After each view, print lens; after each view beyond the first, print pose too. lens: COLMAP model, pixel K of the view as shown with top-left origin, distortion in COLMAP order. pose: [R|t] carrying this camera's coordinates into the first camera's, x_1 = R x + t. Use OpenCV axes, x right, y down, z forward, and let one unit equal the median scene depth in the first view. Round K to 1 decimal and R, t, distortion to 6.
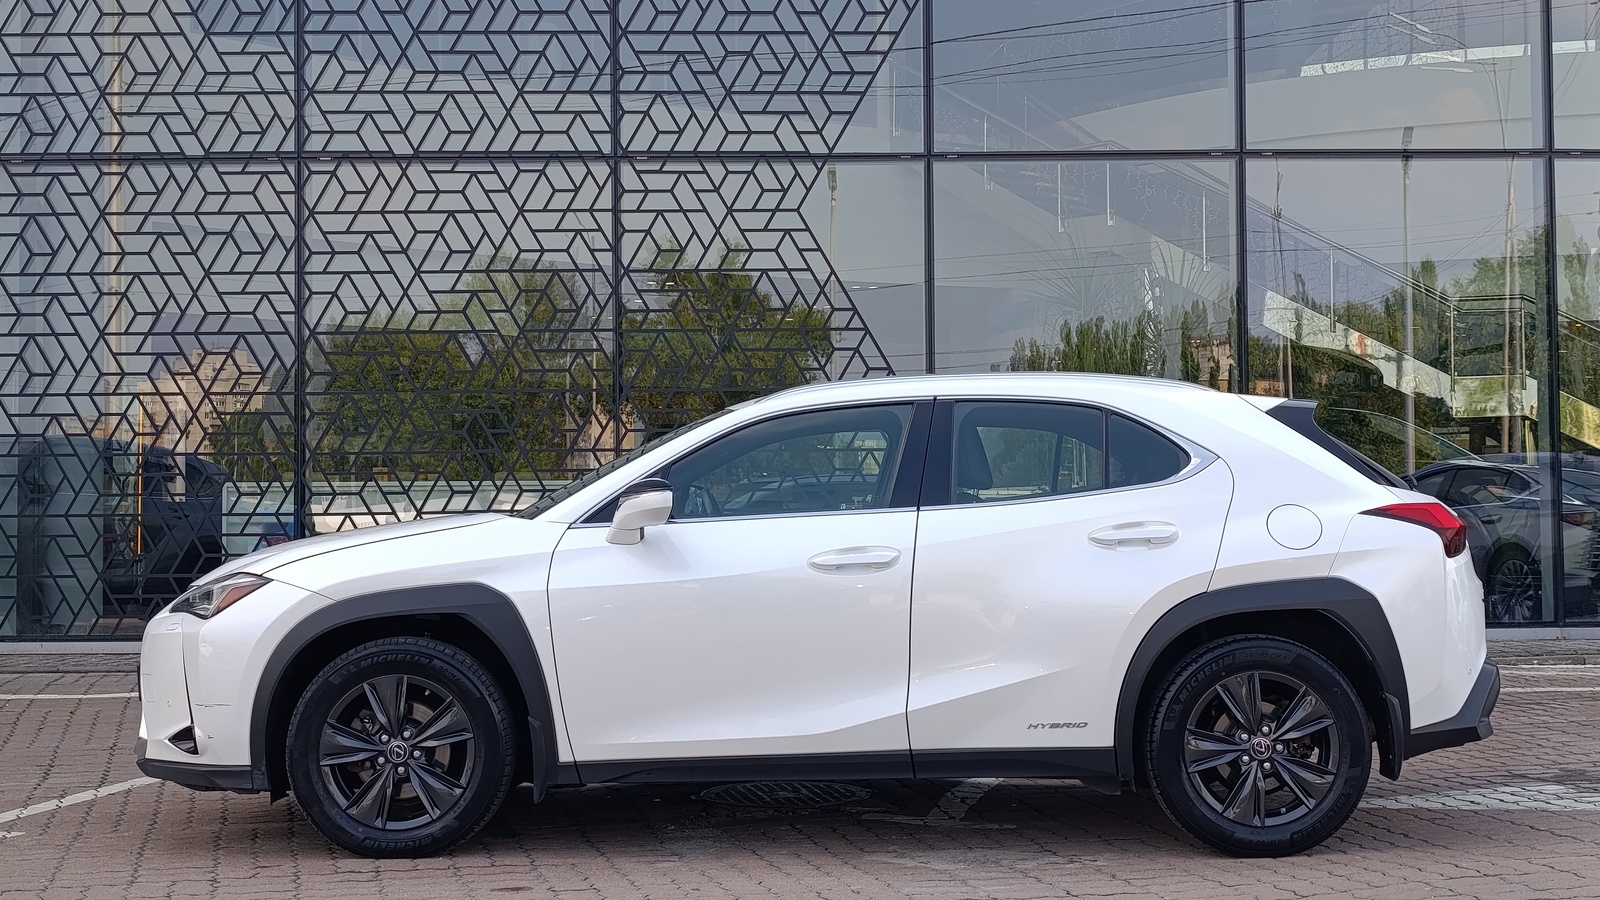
lens RADIAL K [[2083.7, 0, 845.2], [0, 2083.7, 431.8], [0, 0, 1]] dist [0.037161, 0.000000]
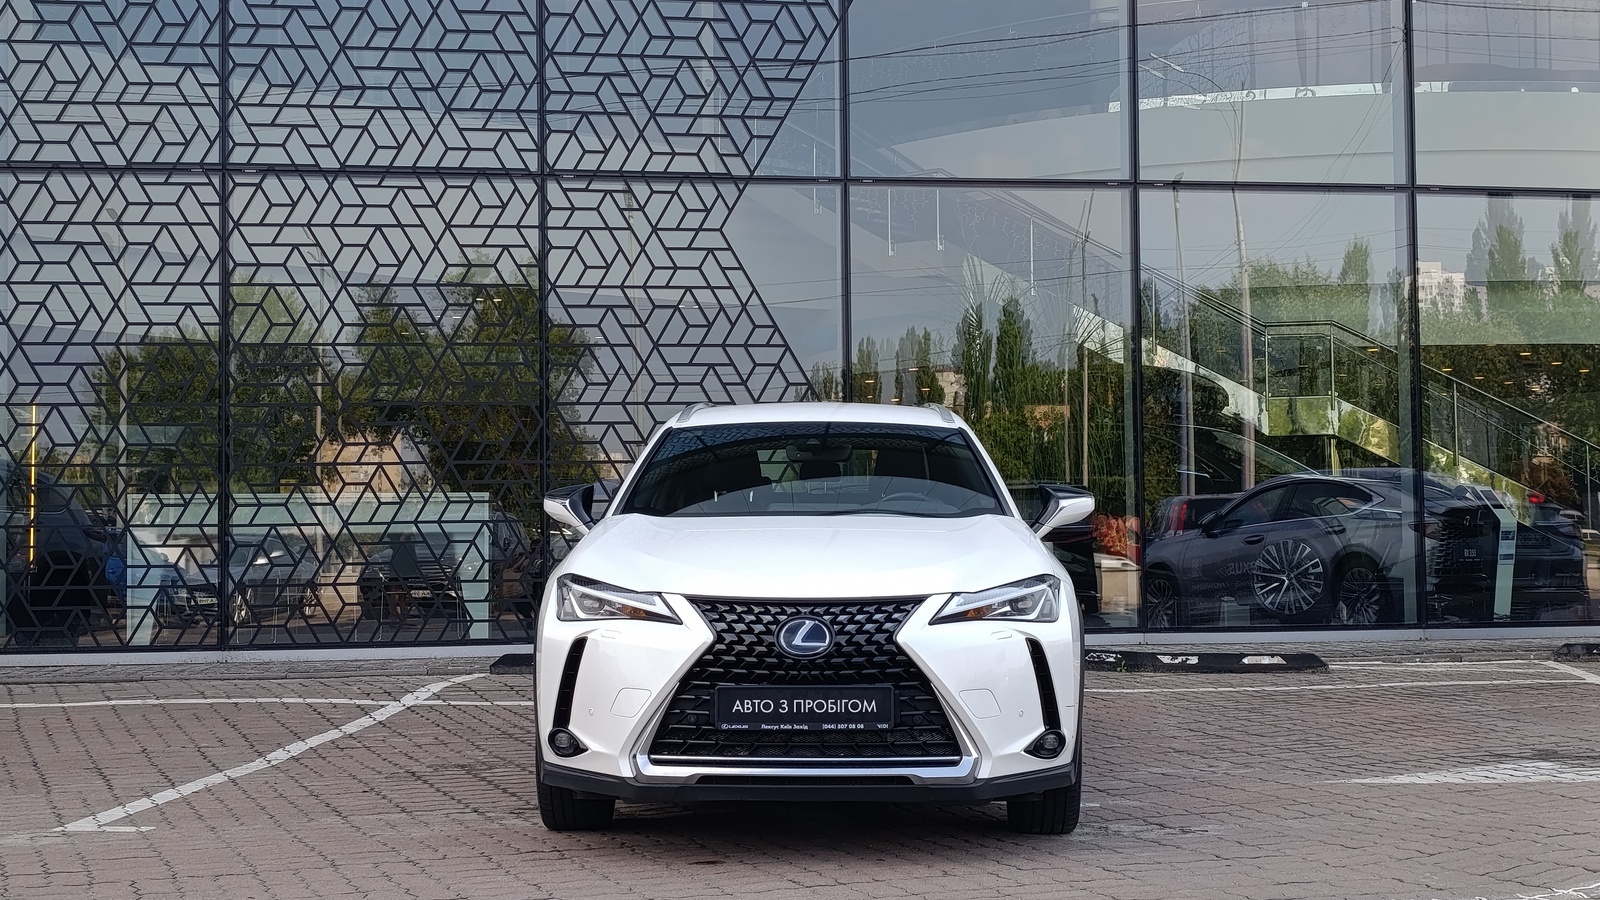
lens RADIAL K [[2083.7, 0, 800.1], [0, 2083.7, 434.5], [0, 0, 1]] dist [0.037161, 0.000000]
pose [[0.992348, 0.004183, 0.123400, -0.110147], [-0.003045, 0.999951, -0.009415, 0.004610], [-0.123433, 0.008967, 0.992312, -0.028681]]
